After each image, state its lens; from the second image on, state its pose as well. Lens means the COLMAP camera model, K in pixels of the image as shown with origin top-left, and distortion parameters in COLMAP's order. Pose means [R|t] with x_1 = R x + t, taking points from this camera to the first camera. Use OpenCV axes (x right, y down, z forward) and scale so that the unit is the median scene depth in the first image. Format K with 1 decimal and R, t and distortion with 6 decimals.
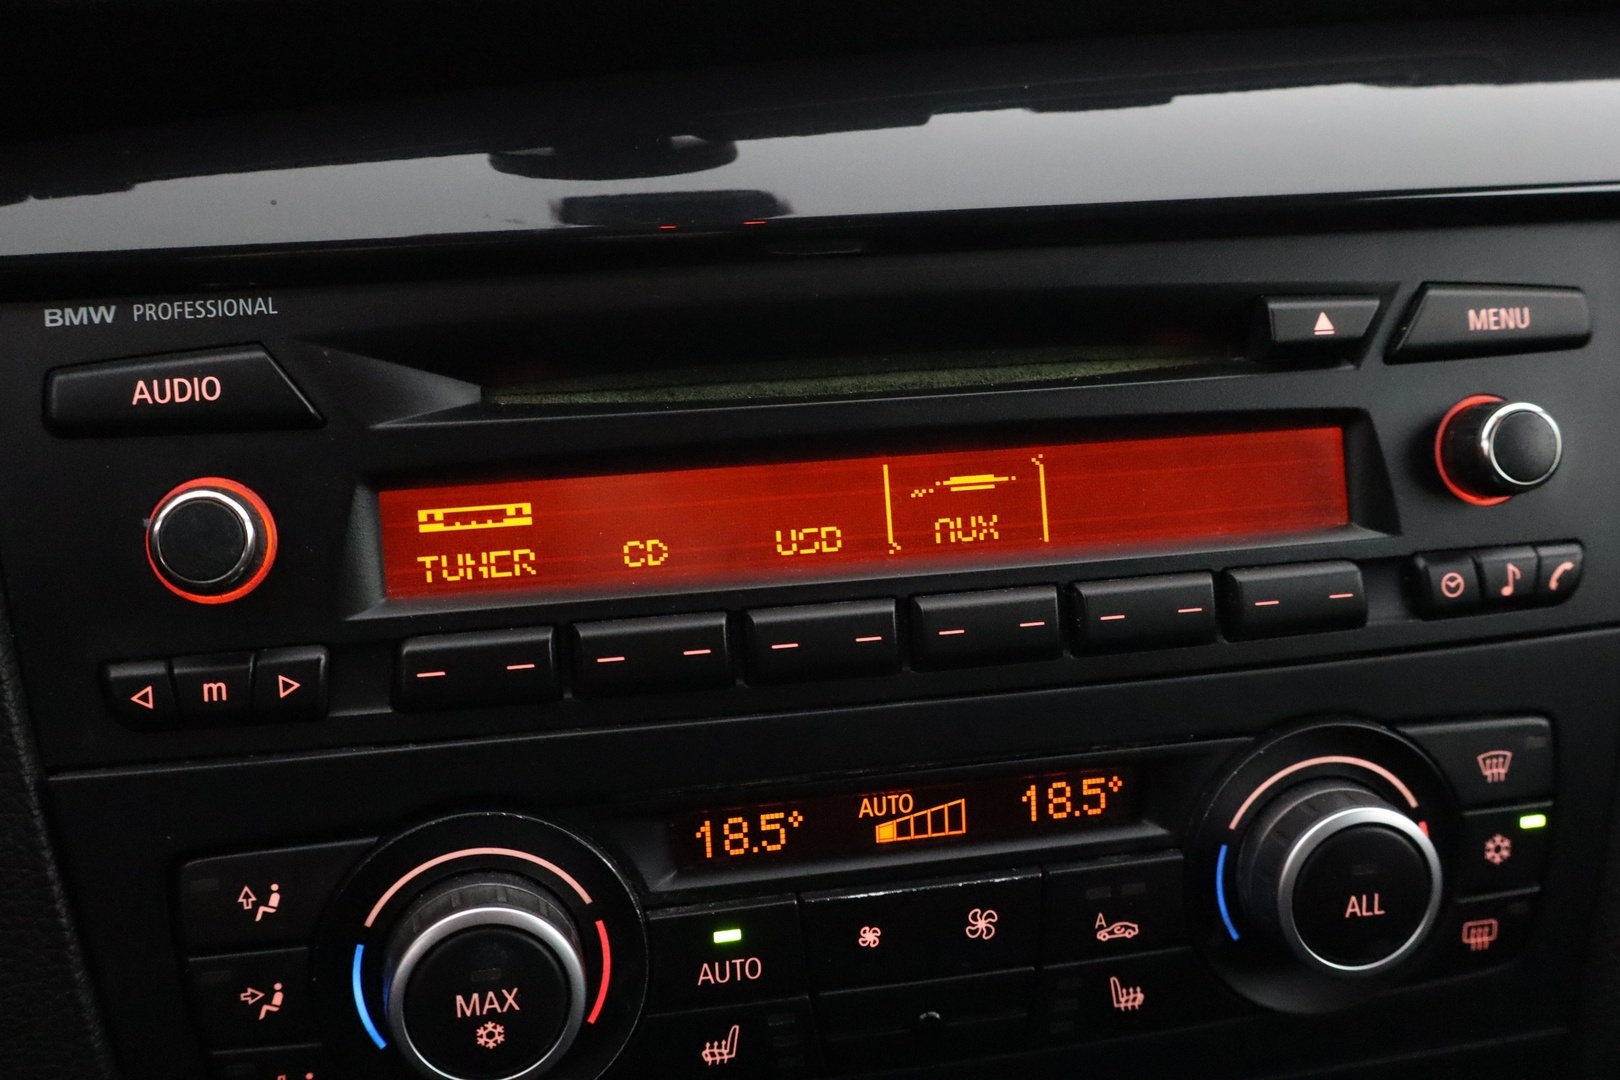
lens RADIAL K [[1890.6, 0, 810.2], [0, 1890.6, 539.5], [0, 0, 1]] dist [0.018081, 0.000000]
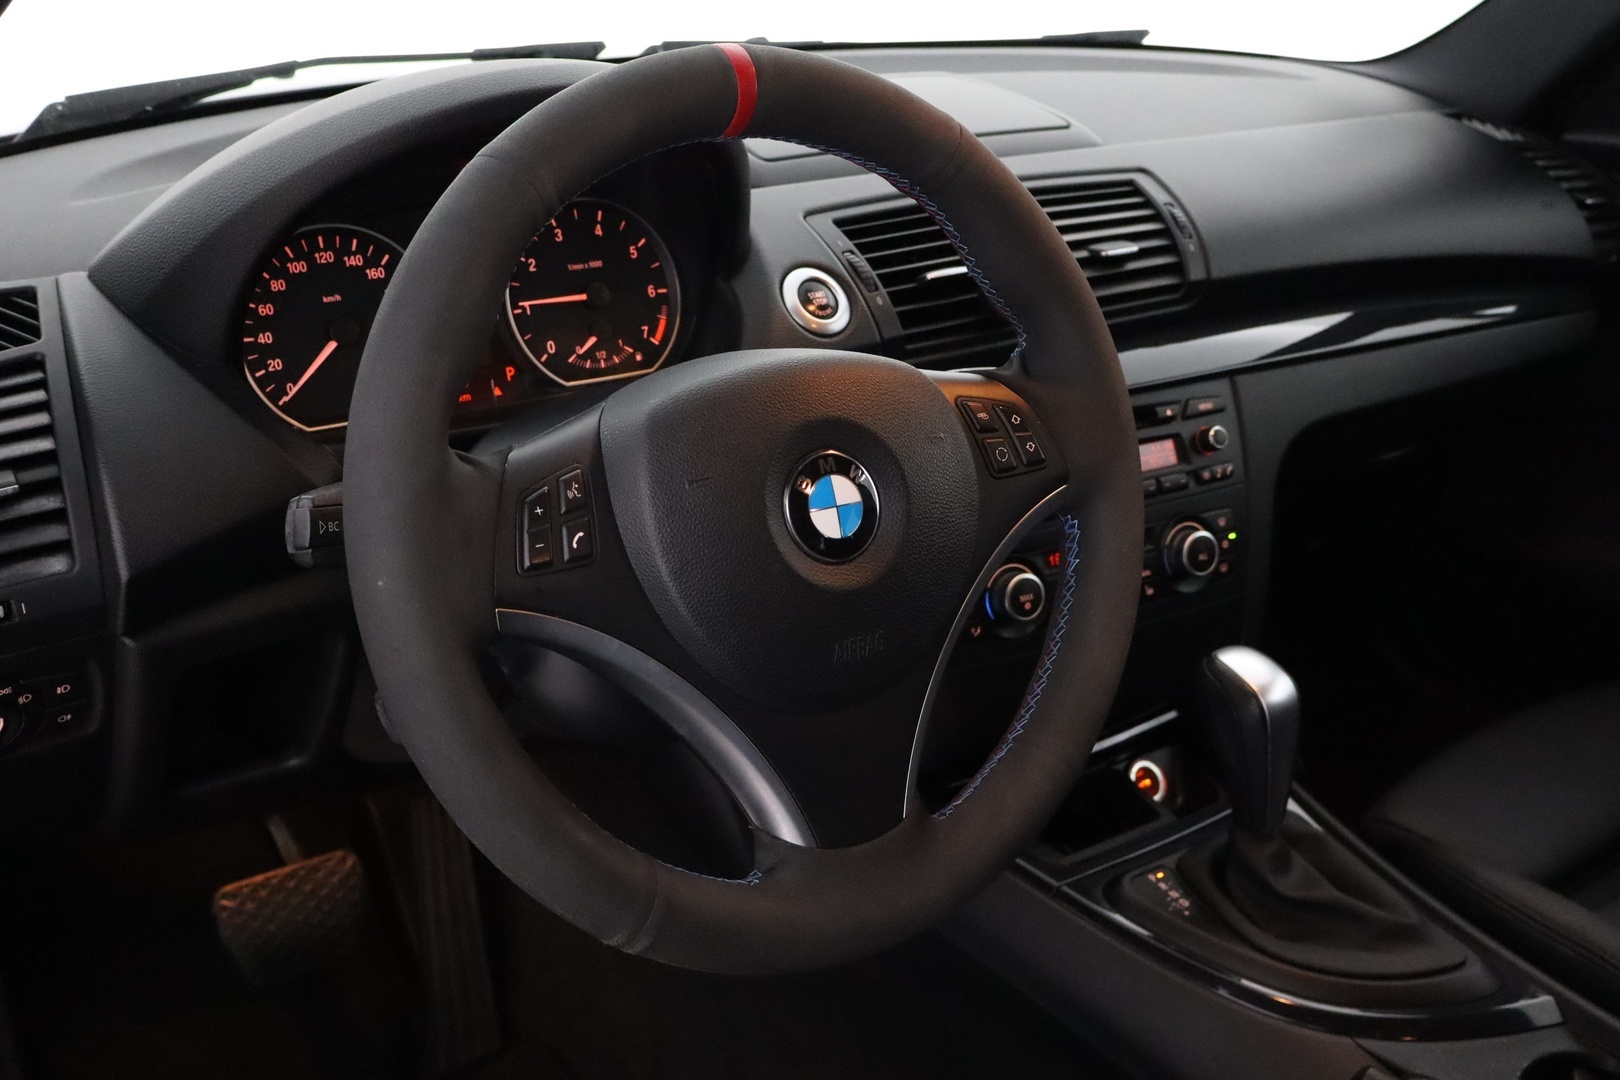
lens RADIAL K [[1811.1, 0, 810.1], [0, 1811.1, 539.2], [0, 0, 1]] dist [-0.001023, 0.000000]
pose [[0.948255, -0.125848, 0.291504, -1.511897], [0.141517, 0.989378, -0.033216, 0.159650], [-0.284227, 0.072750, 0.955993, -2.275595]]
